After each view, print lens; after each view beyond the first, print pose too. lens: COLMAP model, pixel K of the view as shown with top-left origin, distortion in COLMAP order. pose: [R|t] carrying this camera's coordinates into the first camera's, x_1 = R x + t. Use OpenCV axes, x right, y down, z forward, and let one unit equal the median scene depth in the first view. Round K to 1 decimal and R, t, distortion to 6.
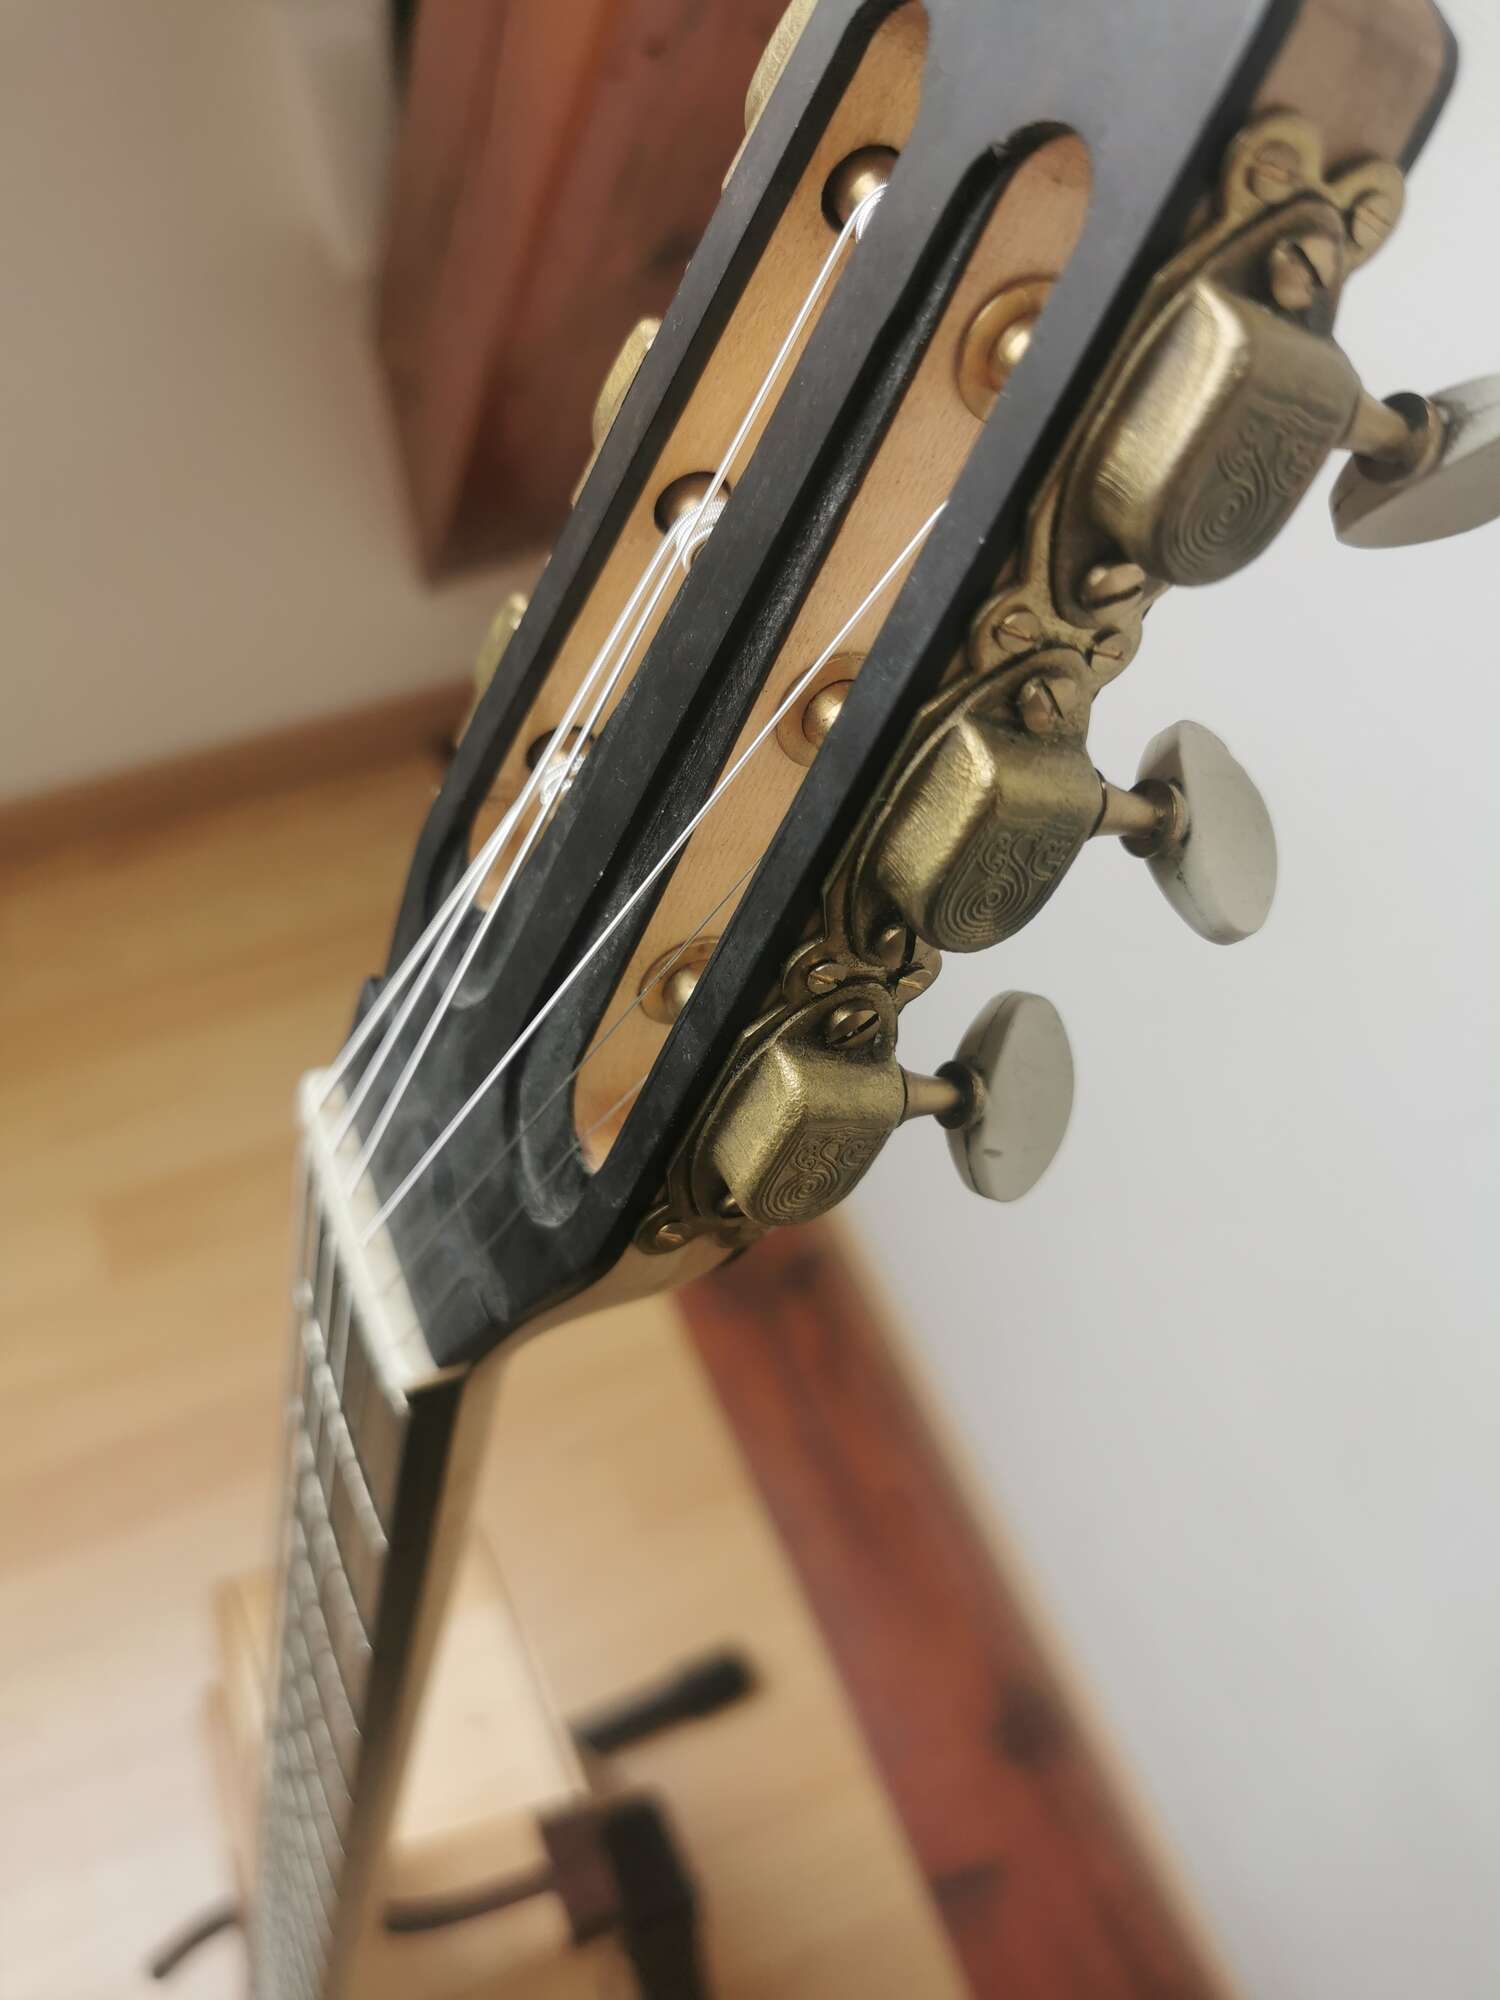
lens RADIAL K [[1665.1, 0, 749.7], [0, 1665.1, 989.1], [0, 0, 1]] dist [-0.032888, 0.017205]
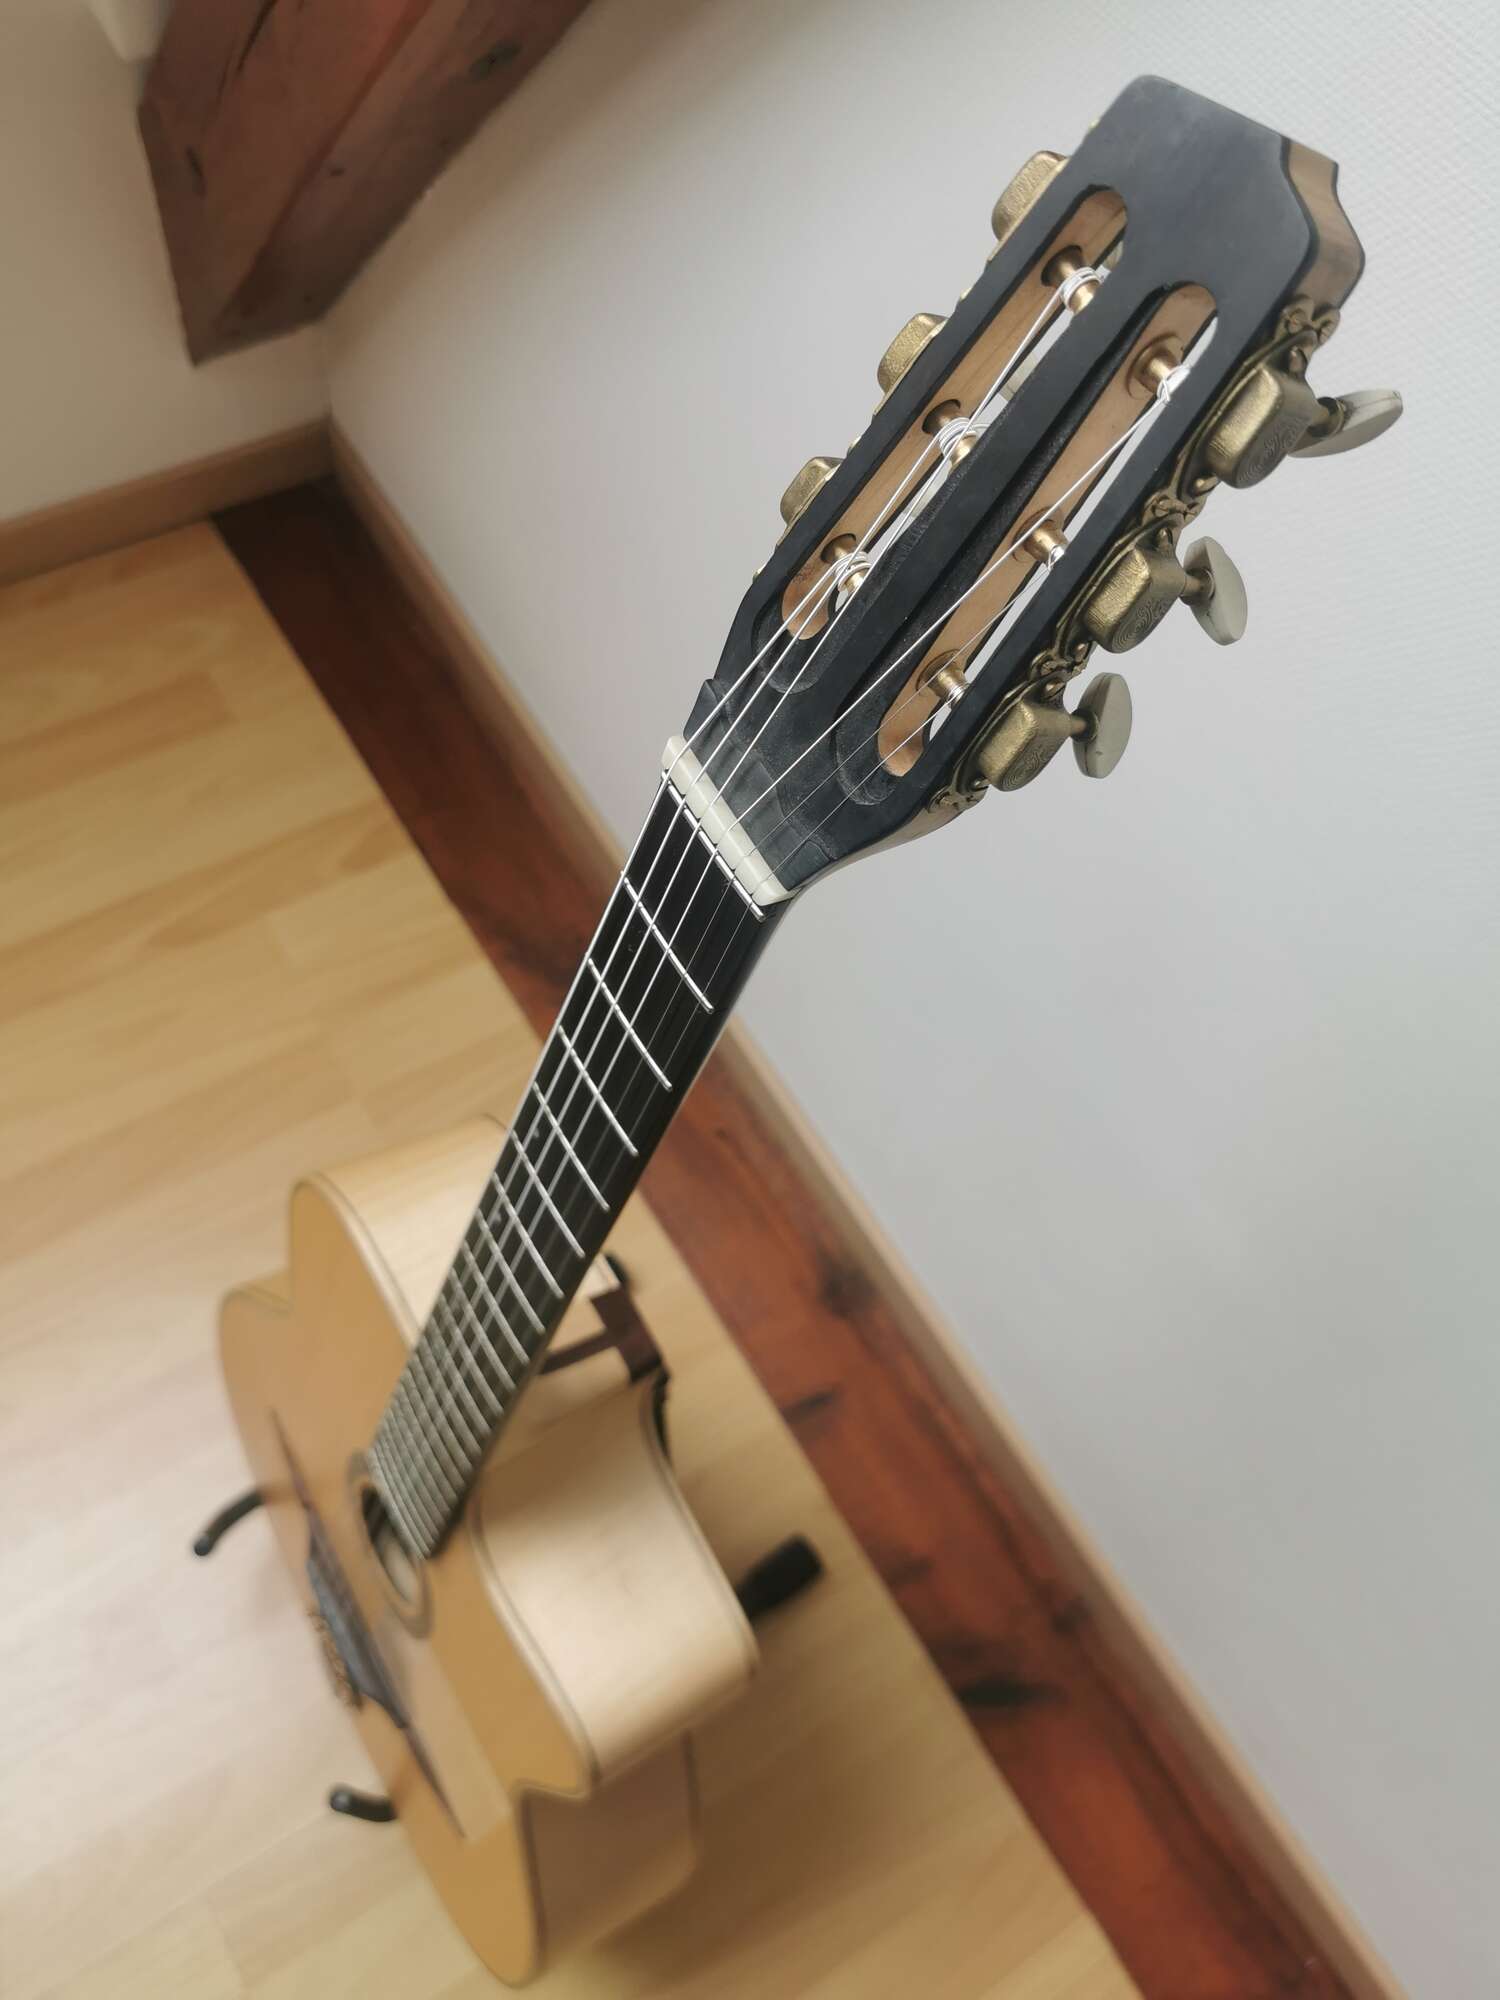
lens RADIAL K [[1581.1, 0, 743.8], [0, 1581.1, 1005.4], [0, 0, 1]] dist [0.038006, -0.056517]
pose [[0.985632, -0.067959, 0.154635, -0.757978], [0.037778, 0.980992, 0.190337, 0.017896], [-0.164631, -0.181760, 0.969464, -1.099839]]
